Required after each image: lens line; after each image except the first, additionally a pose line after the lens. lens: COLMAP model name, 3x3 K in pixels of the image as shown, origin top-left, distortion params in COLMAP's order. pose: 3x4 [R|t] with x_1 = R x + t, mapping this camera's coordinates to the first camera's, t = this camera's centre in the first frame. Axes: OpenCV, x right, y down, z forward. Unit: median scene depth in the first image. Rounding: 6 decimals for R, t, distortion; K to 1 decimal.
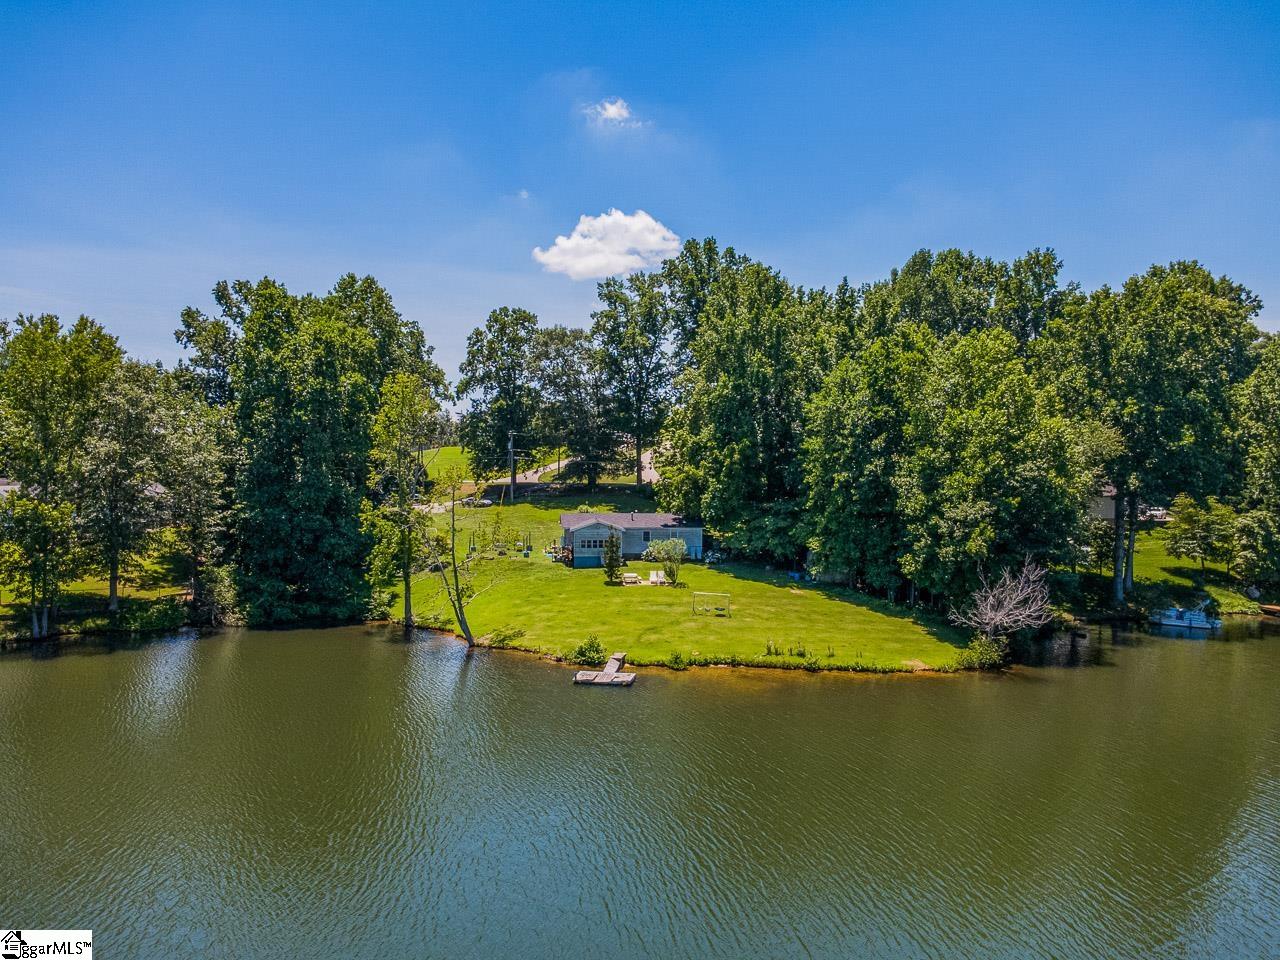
lens RADIAL K [[908.8, 0, 637.5], [0, 908.8, 475.9], [0, 0, 1]] dist [-0.003242, 0.005632]
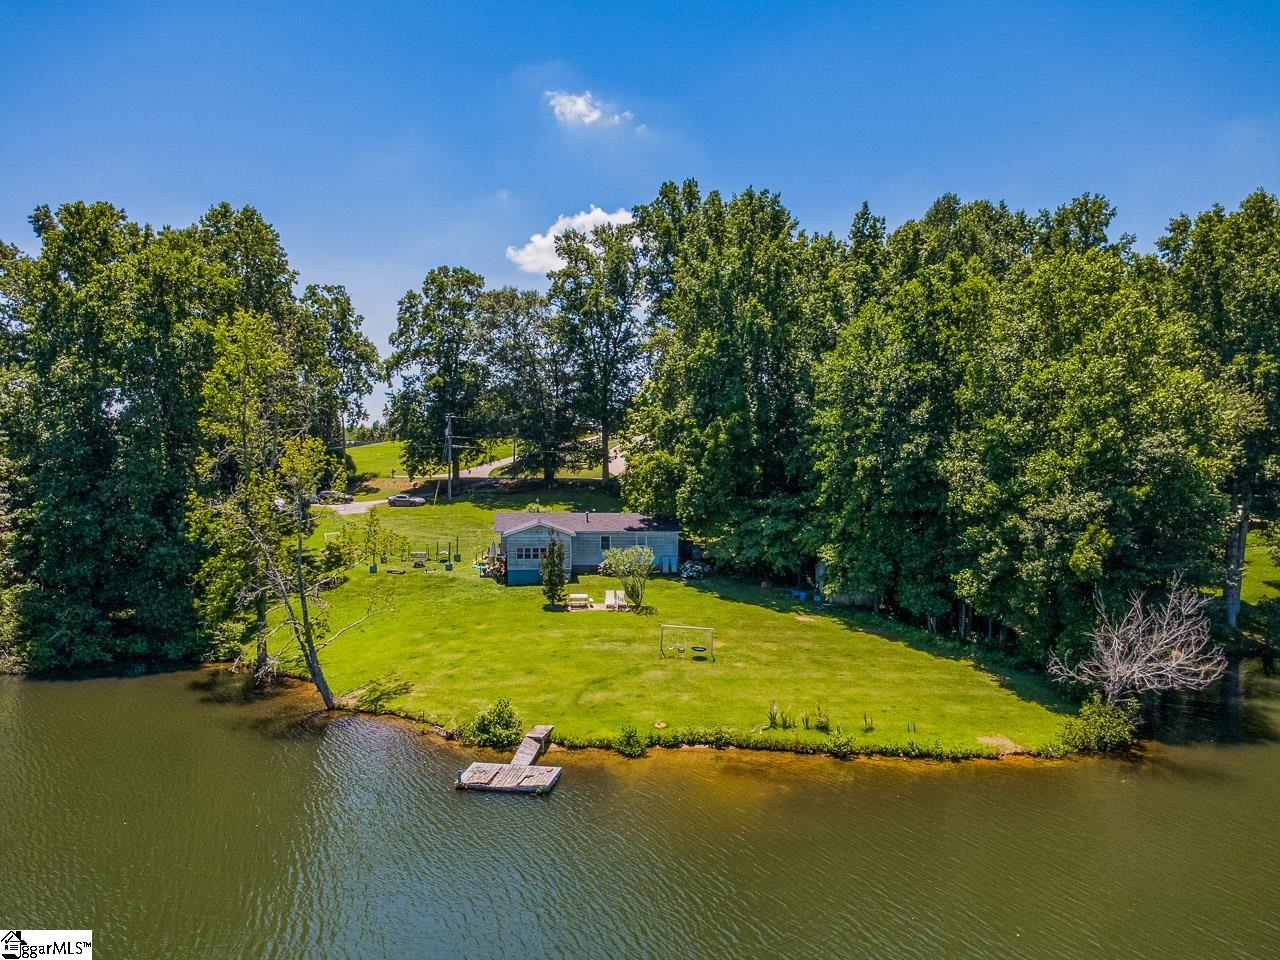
lens RADIAL K [[908.8, 0, 637.5], [0, 908.8, 475.9], [0, 0, 1]] dist [-0.003242, 0.005632]
pose [[0.999883, -0.000462, 0.015292, 0.029287], [0.000506, 0.999996, -0.002852, 0.014242], [-0.015291, 0.002860, 0.999879, 0.271104]]
